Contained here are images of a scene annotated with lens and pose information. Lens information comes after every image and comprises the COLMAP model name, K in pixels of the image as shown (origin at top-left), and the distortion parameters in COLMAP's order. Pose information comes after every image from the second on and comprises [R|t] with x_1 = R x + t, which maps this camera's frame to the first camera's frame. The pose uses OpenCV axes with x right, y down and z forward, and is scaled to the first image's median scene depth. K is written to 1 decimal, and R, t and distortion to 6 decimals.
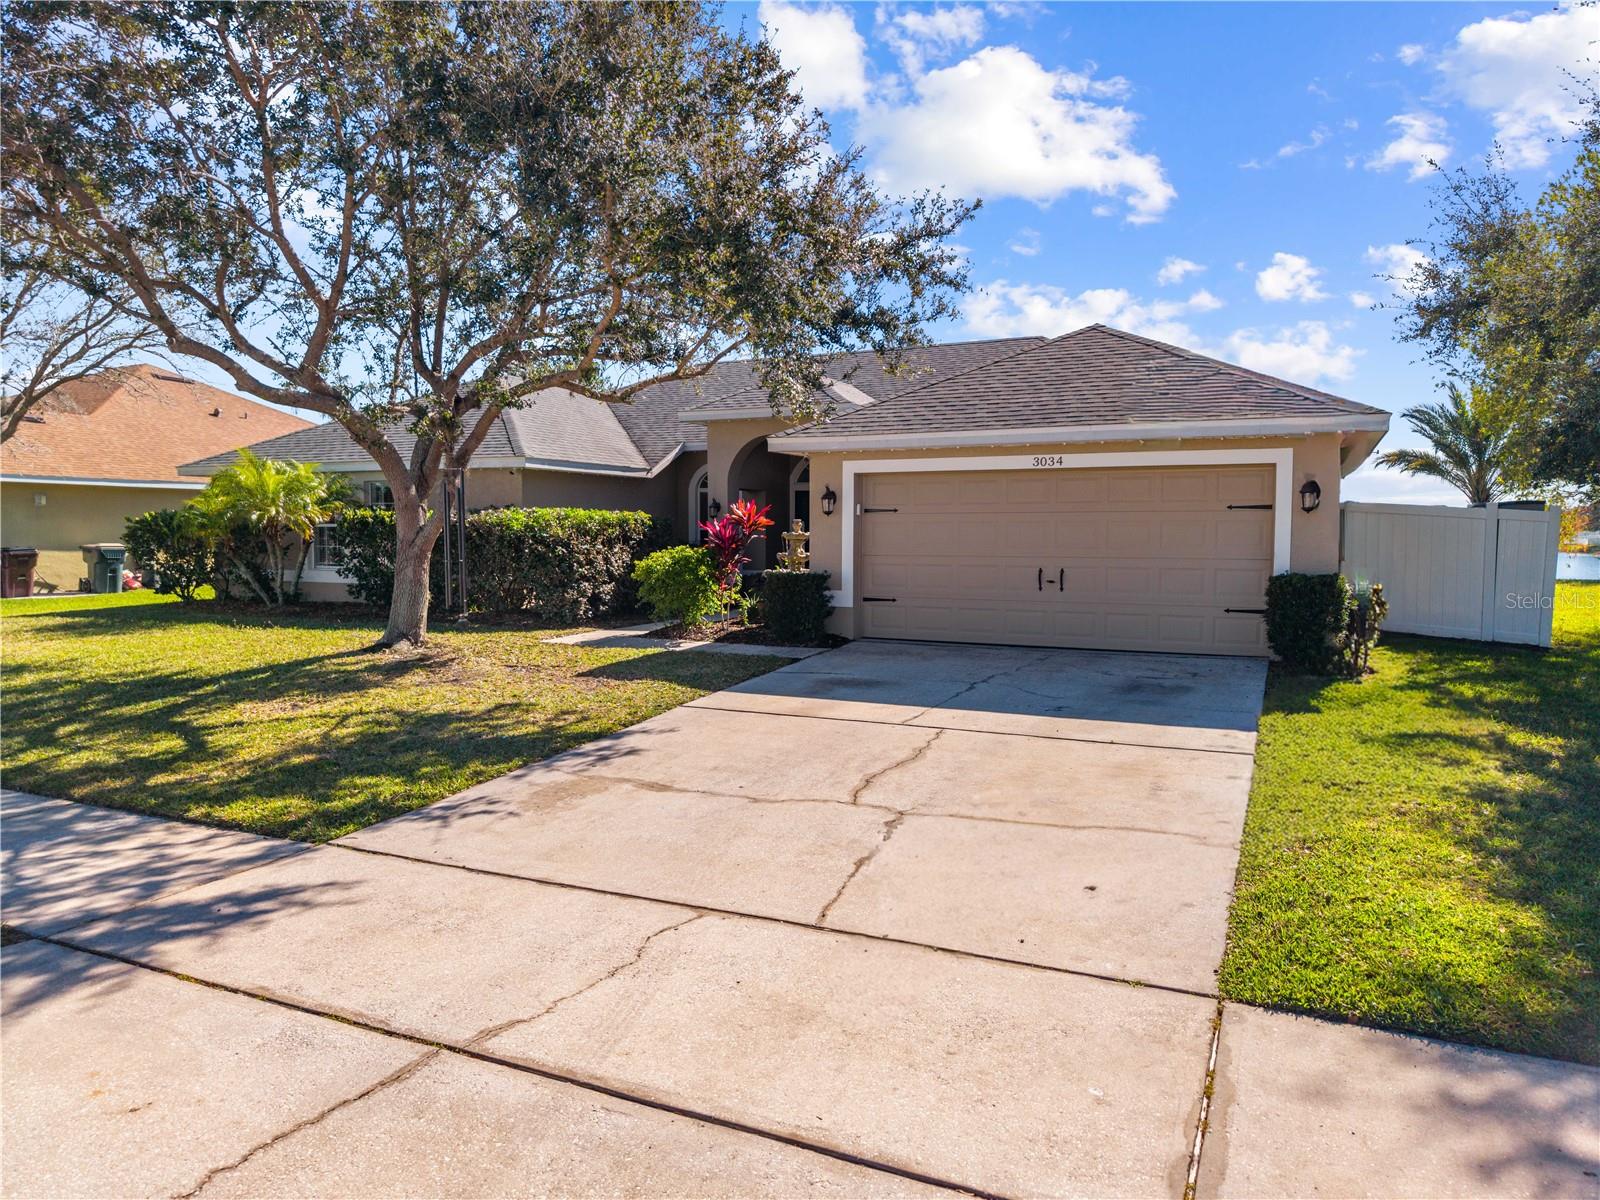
lens RADIAL K [[1063.3, 0, 800.2], [0, 1063.3, 594.3], [0, 0, 1]] dist [-0.001247, -0.003867]
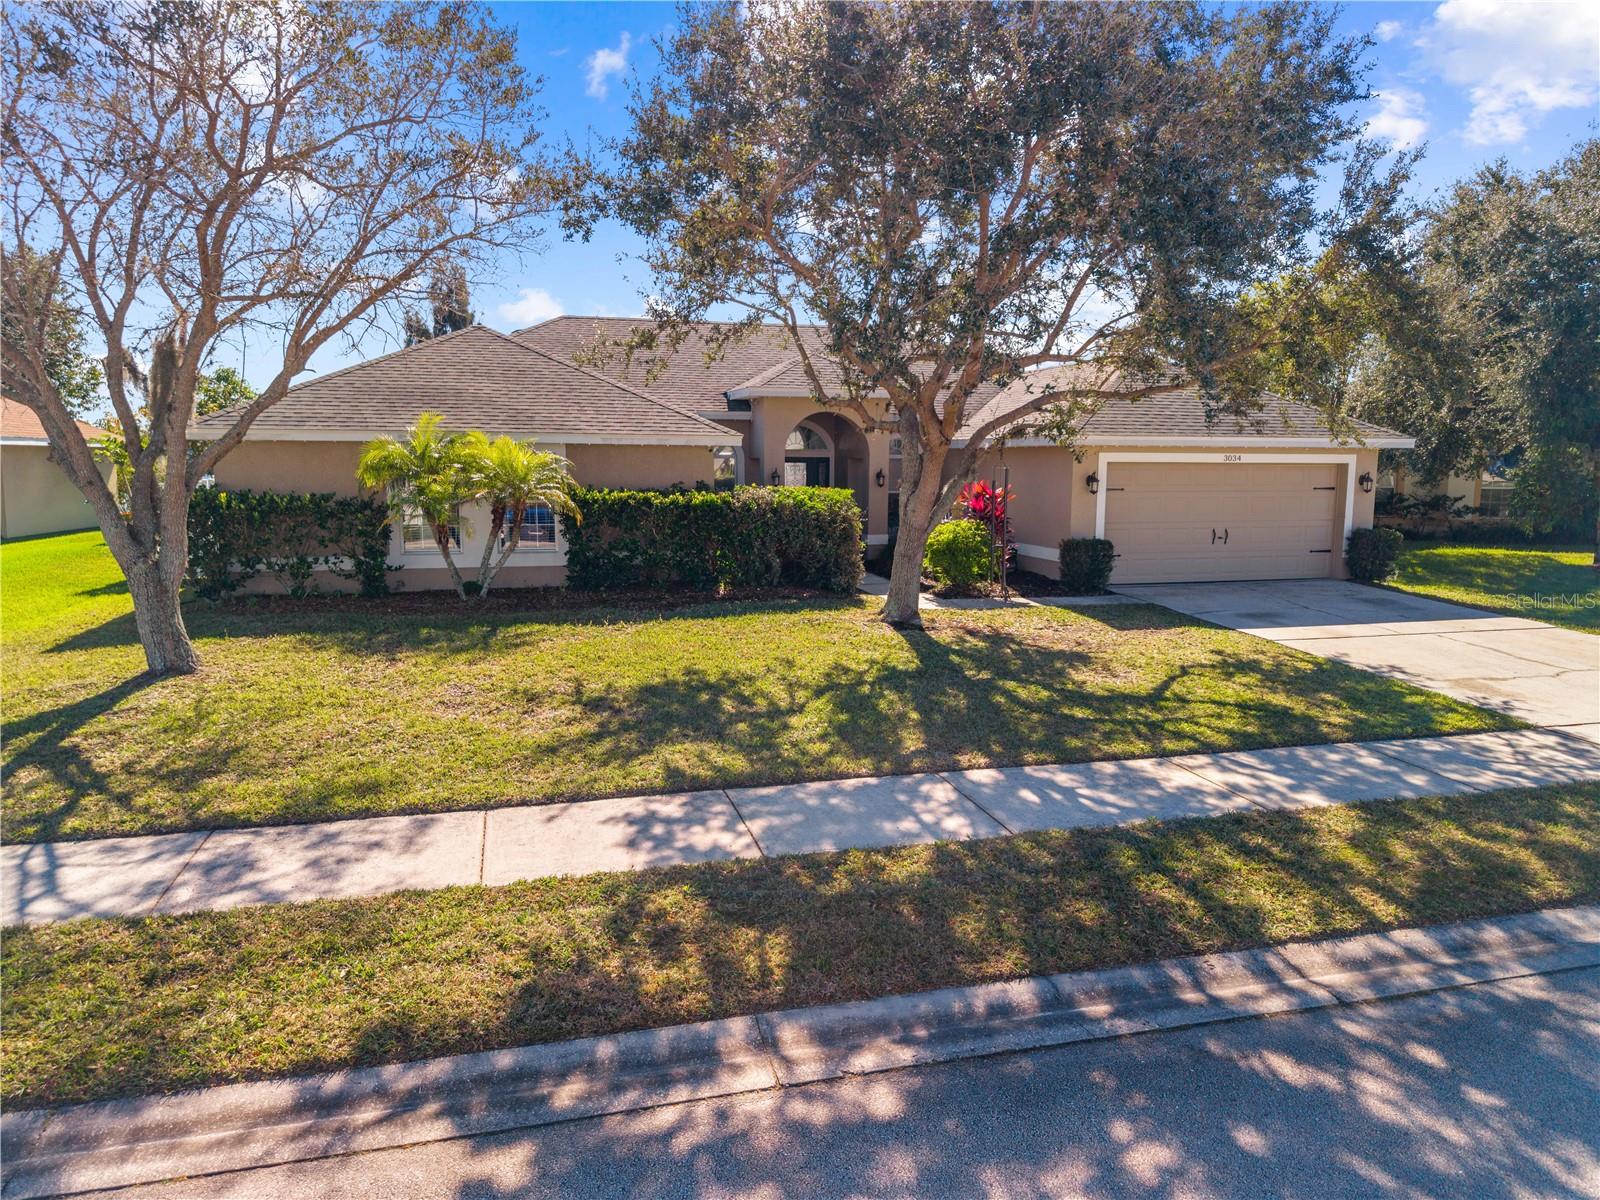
lens RADIAL K [[1067.9, 0, 797.3], [0, 1067.9, 594.8], [0, 0, 1]] dist [0.006880, -0.002948]
pose [[0.771253, -0.079671, 0.631523, -1.819927], [0.032999, 0.995806, 0.085327, -0.123509], [-0.635673, -0.044969, 0.770648, 0.329829]]
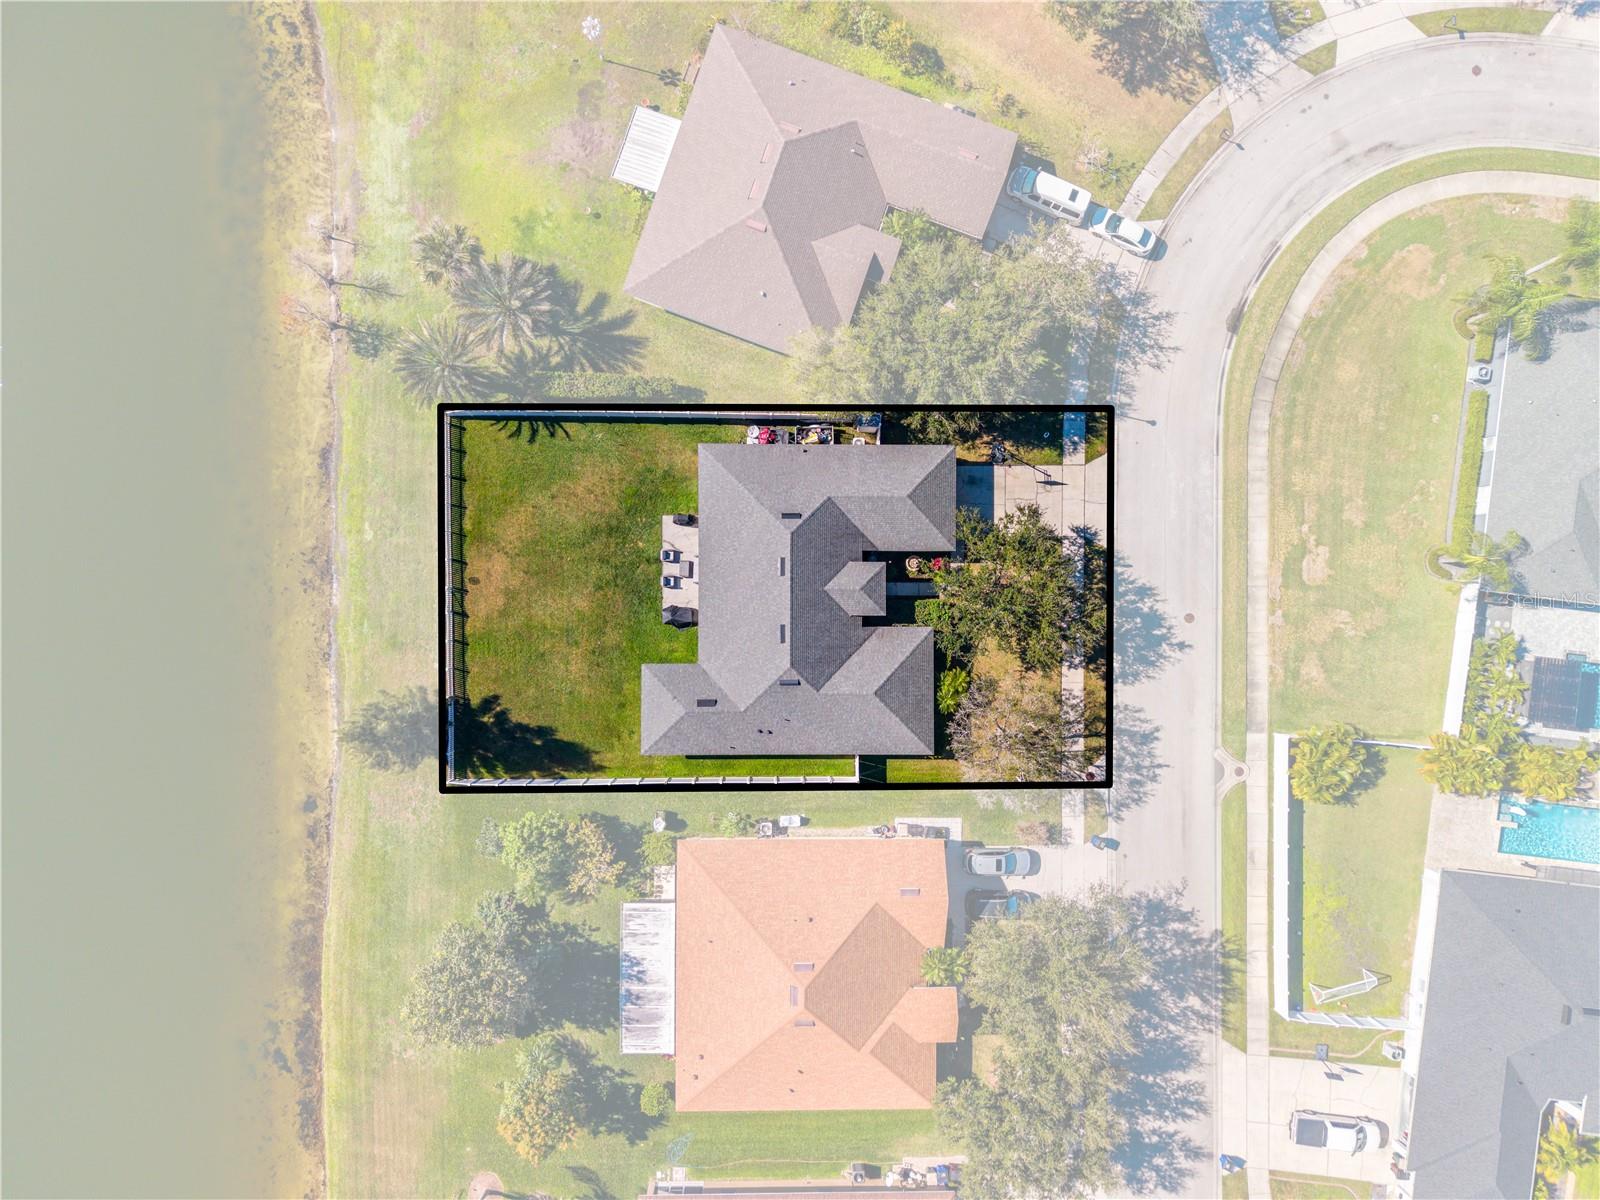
lens RADIAL K [[1119.2, 0, 800.7], [0, 1119.2, 599.8], [0, 0, 1]] dist [0.052539, -0.109879]
pose [[-0.419323, -0.907691, -0.016299, 0.247077], [0.030701, -0.032122, 0.999012, -9.178544], [-0.907318, 0.418408, 0.041337, 2.541777]]
